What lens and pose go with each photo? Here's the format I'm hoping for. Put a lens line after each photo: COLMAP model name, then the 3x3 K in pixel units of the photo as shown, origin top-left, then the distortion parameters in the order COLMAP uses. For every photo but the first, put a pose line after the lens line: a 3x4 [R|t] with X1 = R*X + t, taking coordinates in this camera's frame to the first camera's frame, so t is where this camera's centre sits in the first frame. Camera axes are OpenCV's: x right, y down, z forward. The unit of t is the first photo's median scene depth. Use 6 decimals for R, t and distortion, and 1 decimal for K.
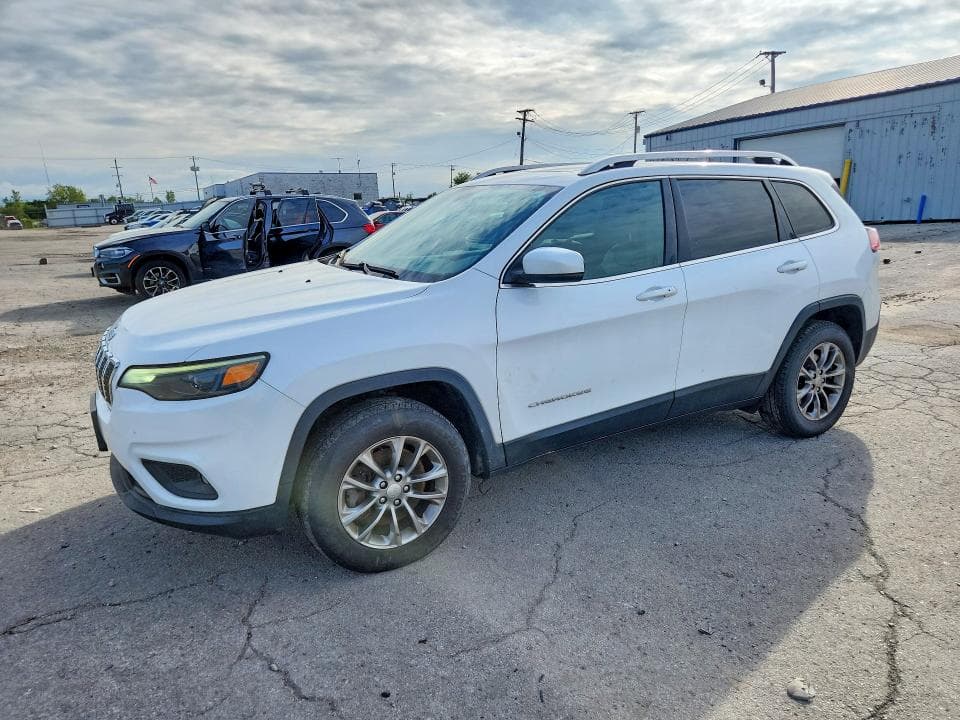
lens RADIAL K [[662.9, 0, 486.5], [0, 662.9, 360.2], [0, 0, 1]] dist [0.012863, -0.011500]
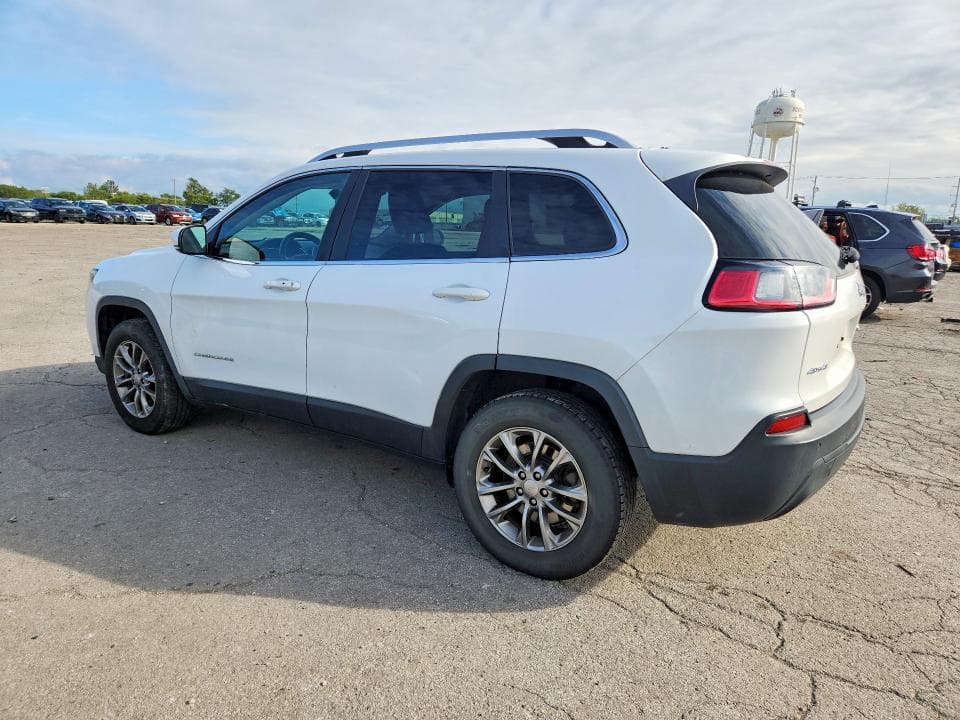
lens RADIAL K [[662.9, 0, 485.9], [0, 662.9, 364.7], [0, 0, 1]] dist [0.012863, -0.011500]
pose [[0.414087, 0.221688, -0.882828, 0.700562], [-0.241852, 0.961822, 0.128085, -0.101940], [0.877519, 0.160476, 0.451894, 0.465608]]
